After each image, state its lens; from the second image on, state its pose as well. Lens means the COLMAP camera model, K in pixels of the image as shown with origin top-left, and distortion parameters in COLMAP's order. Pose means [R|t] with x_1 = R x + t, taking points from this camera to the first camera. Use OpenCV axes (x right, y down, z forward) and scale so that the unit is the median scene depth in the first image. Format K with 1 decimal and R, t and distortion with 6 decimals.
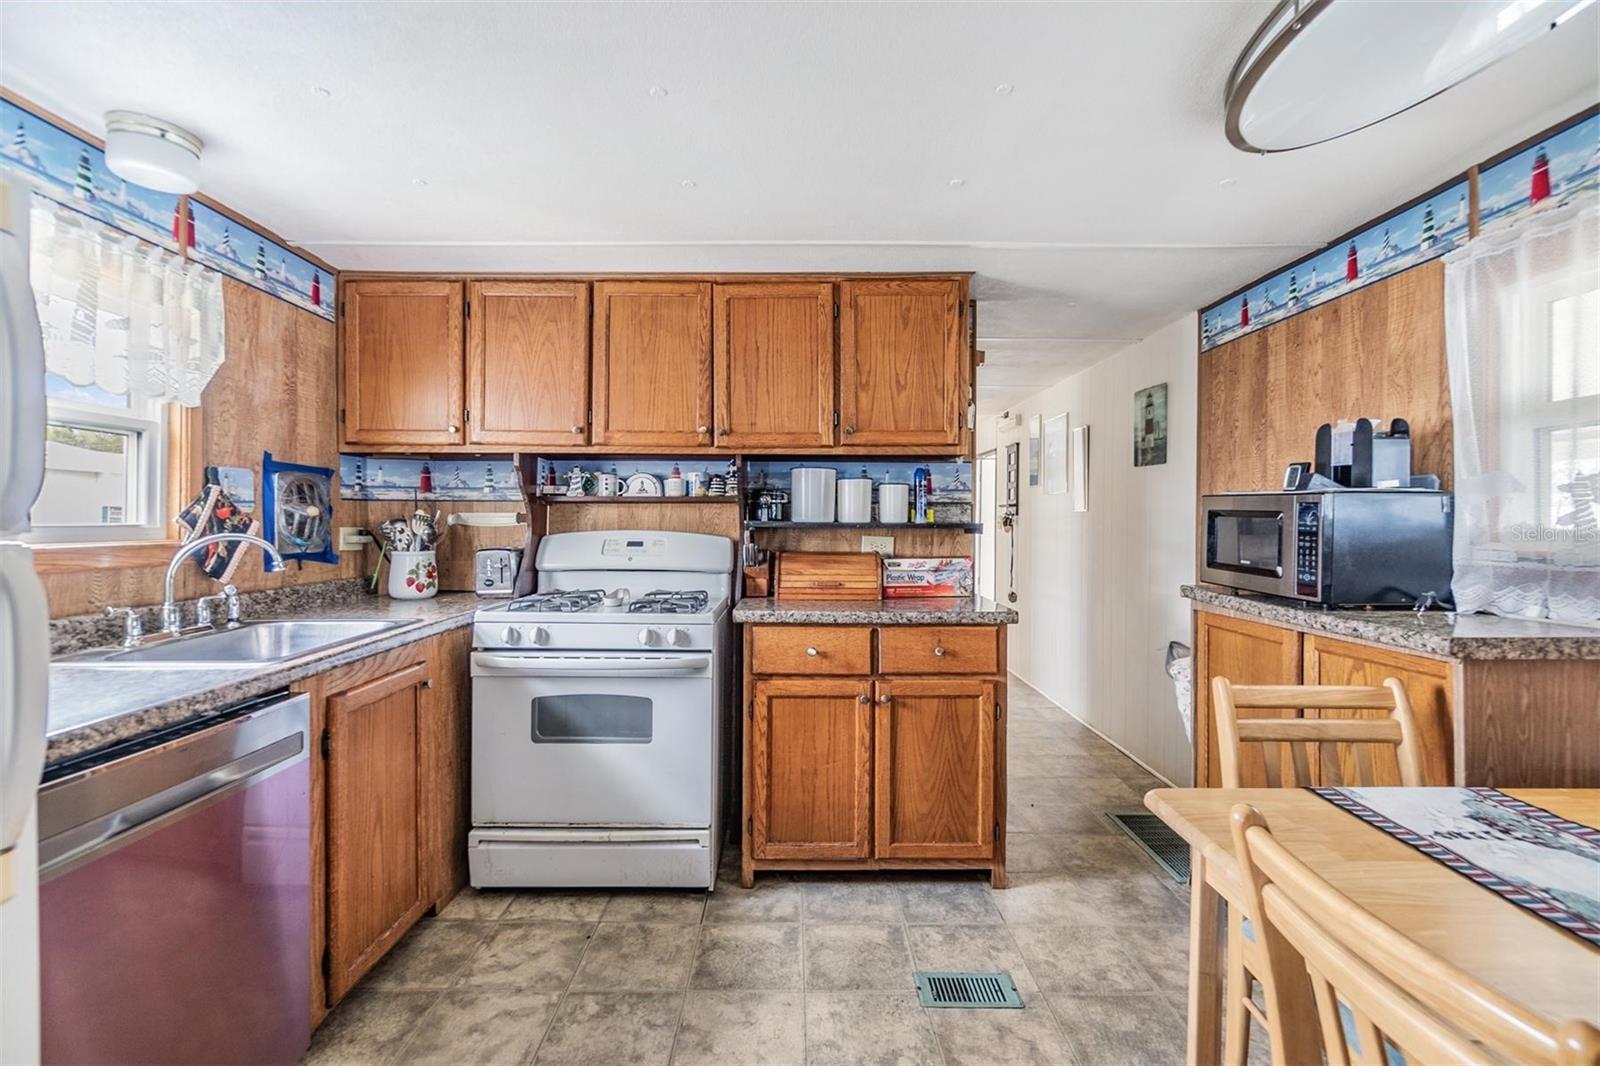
lens RADIAL K [[687.7, 0, 794.3], [0, 687.7, 524.2], [0, 0, 1]] dist [-0.002782, -0.000659]
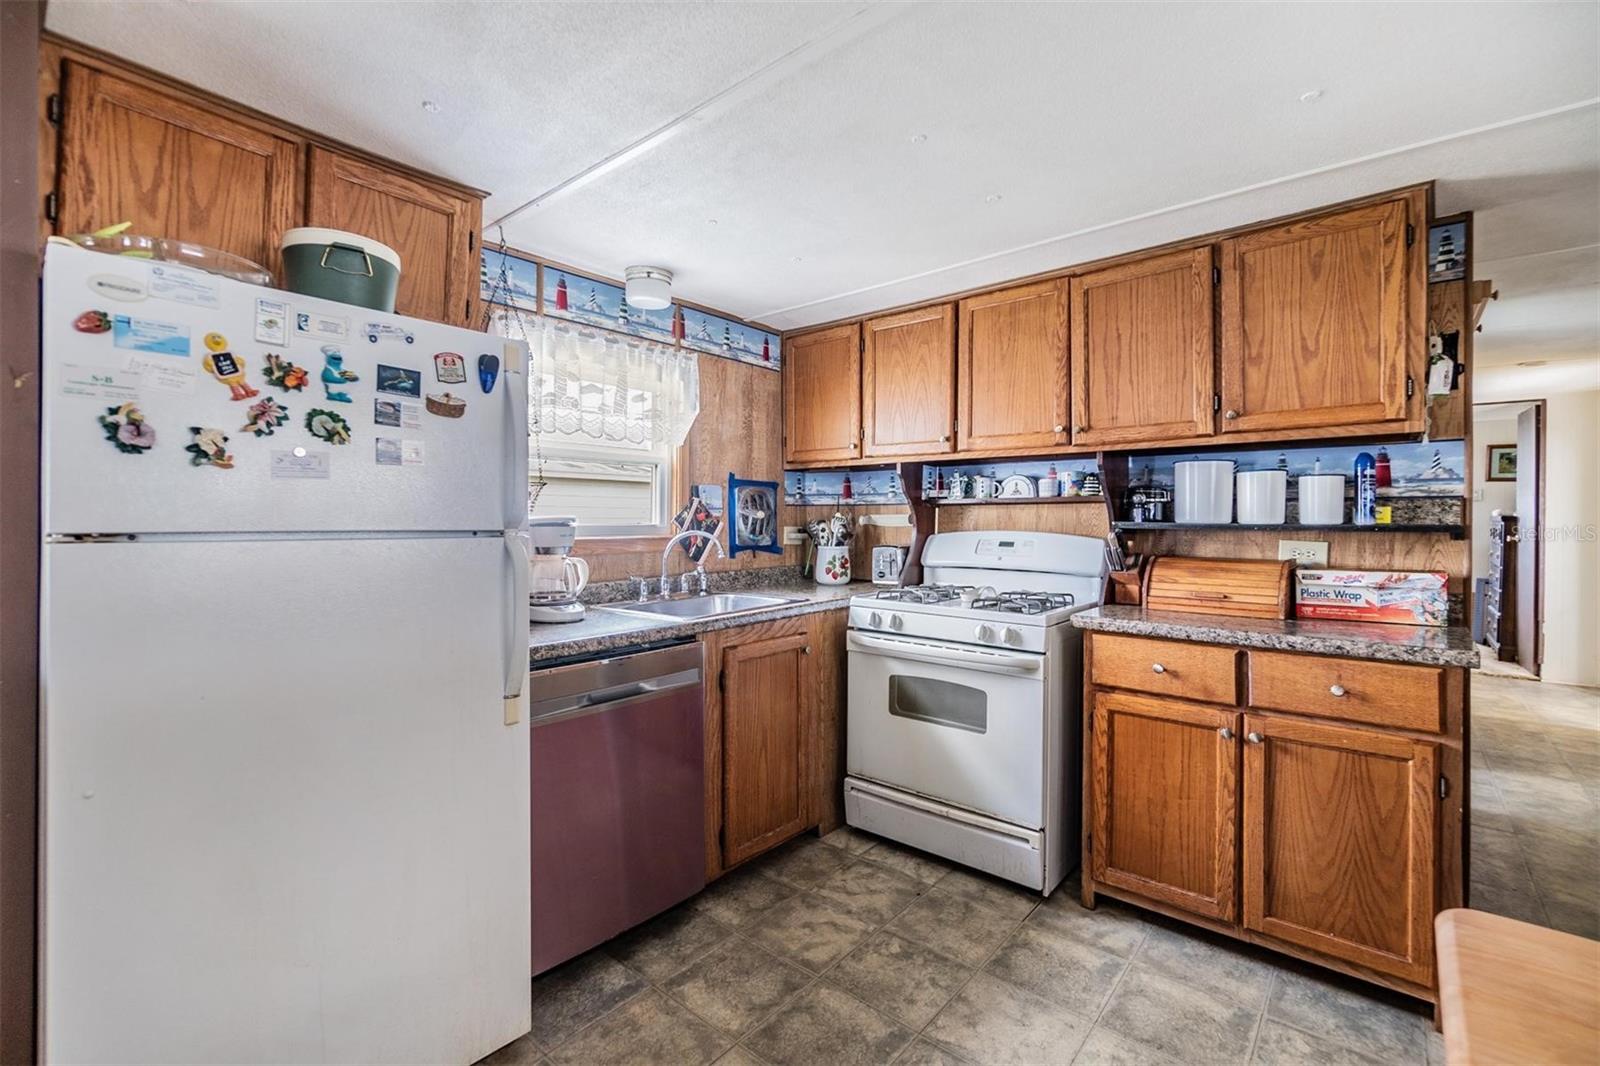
lens RADIAL K [[693.7, 0, 806.4], [0, 693.7, 521.7], [0, 0, 1]] dist [0.000108, -0.000036]
pose [[0.766535, 0.000425, -0.642202, 0.243562], [-0.002030, 0.999996, -0.001762, -0.003076], [0.642199, 0.002654, 0.766534, 0.012354]]
